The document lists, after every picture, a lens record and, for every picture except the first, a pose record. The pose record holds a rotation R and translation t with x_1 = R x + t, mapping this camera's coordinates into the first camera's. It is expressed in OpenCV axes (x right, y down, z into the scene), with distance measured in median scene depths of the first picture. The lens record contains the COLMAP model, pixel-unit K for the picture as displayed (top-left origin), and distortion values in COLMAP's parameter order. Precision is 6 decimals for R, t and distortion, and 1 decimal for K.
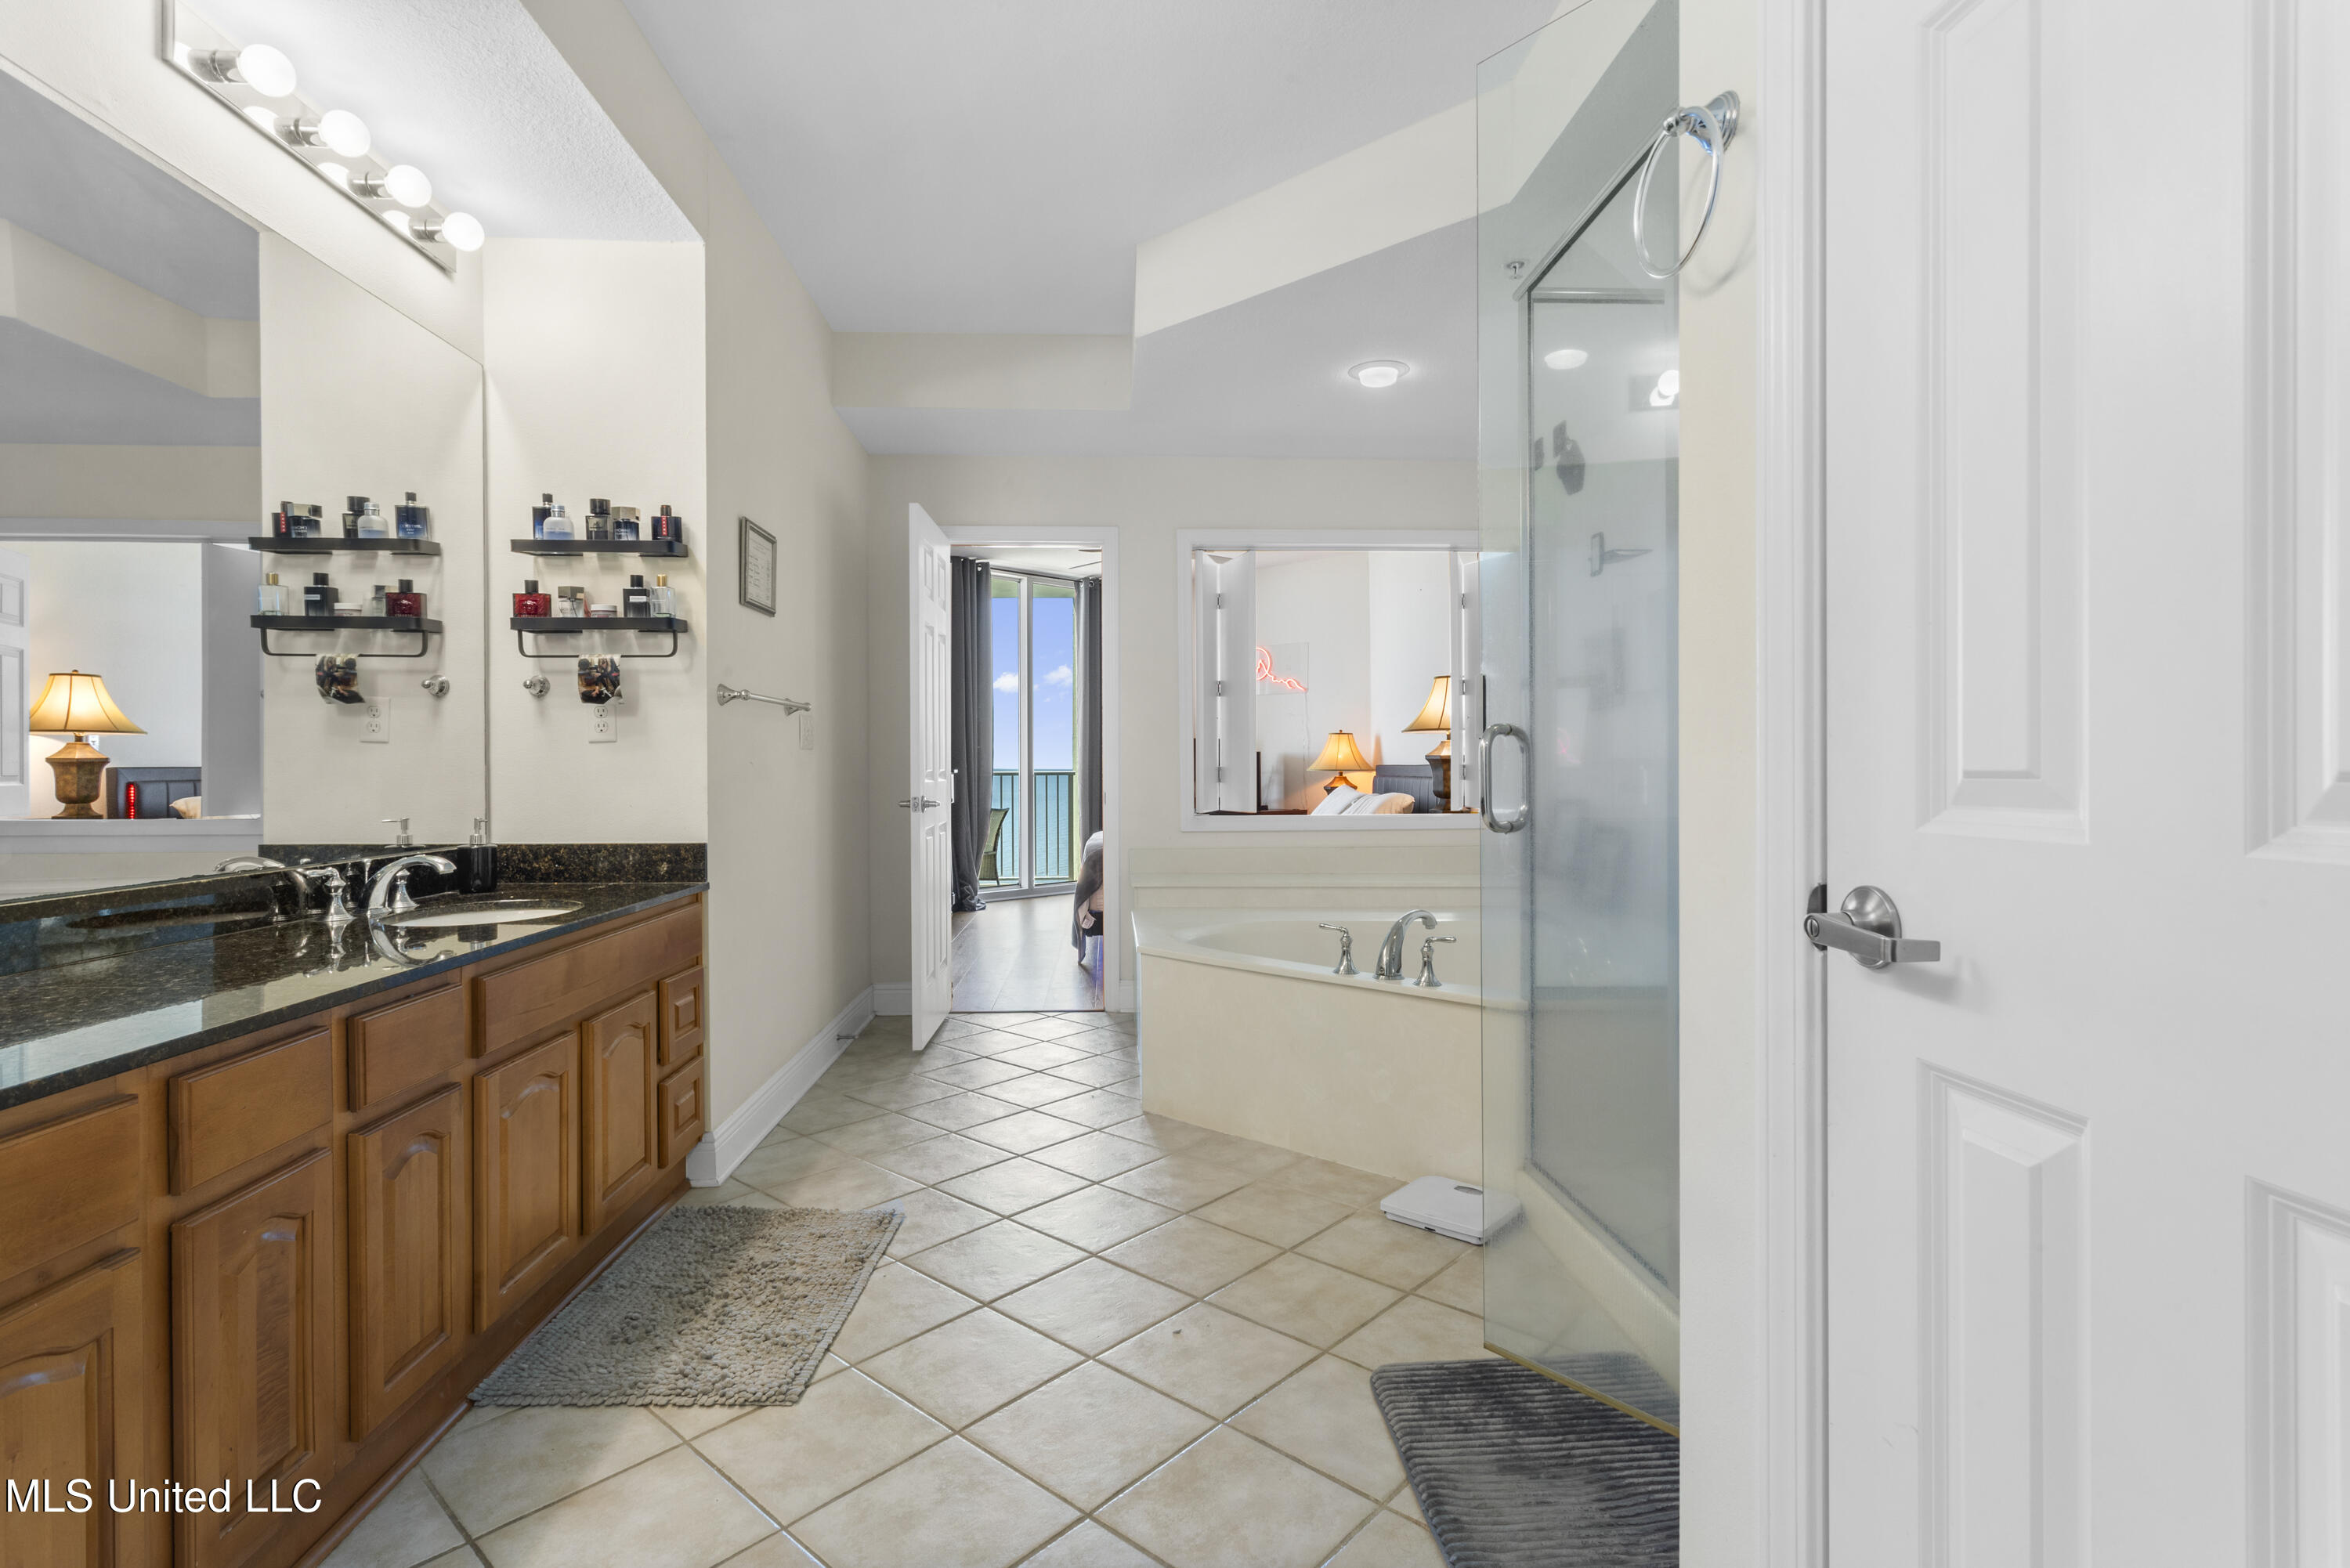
lens RADIAL K [[1133.2, 0, 1169.9], [0, 1133.2, 758.9], [0, 0, 1]] dist [-0.000565, -0.000080]
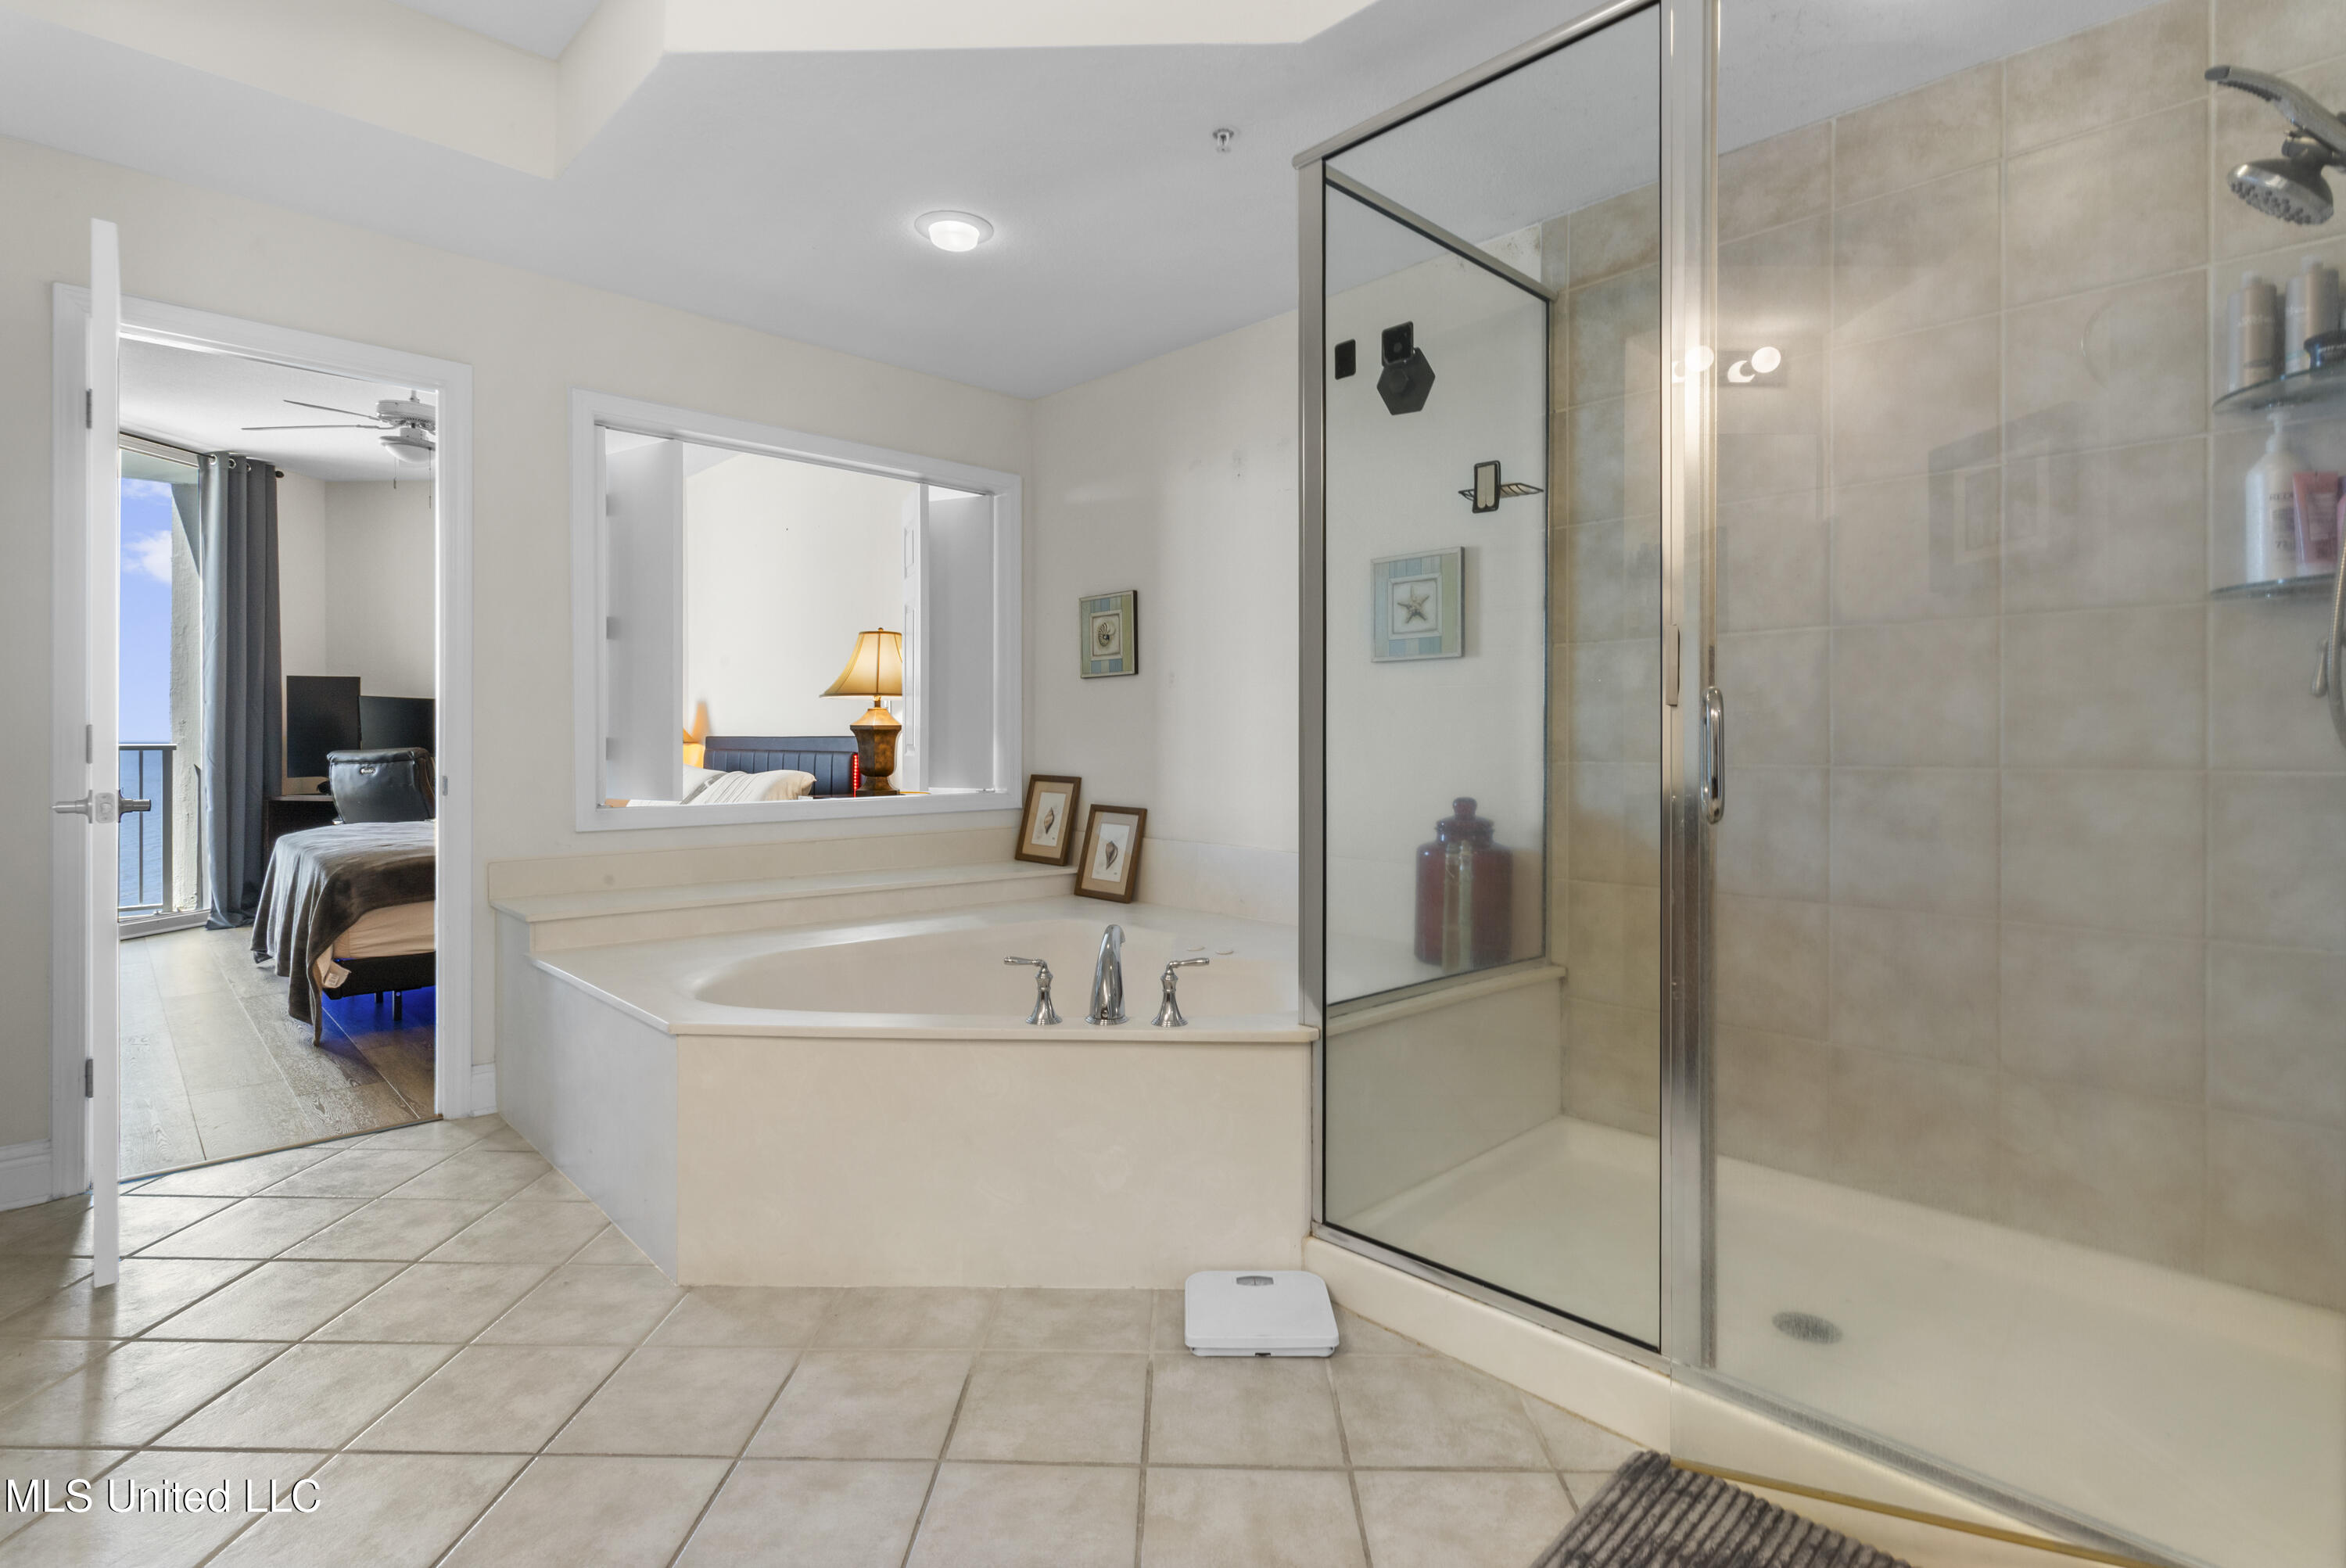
lens RADIAL K [[1134.8, 0, 1173.5], [0, 1134.8, 741.7], [0, 0, 1]] dist [-0.002490, -0.000123]
pose [[0.758408, 0.001147, 0.651779, -0.232681], [-0.007859, 0.999942, 0.007385, 0.001698], [-0.651733, -0.010723, 0.758373, 0.355575]]
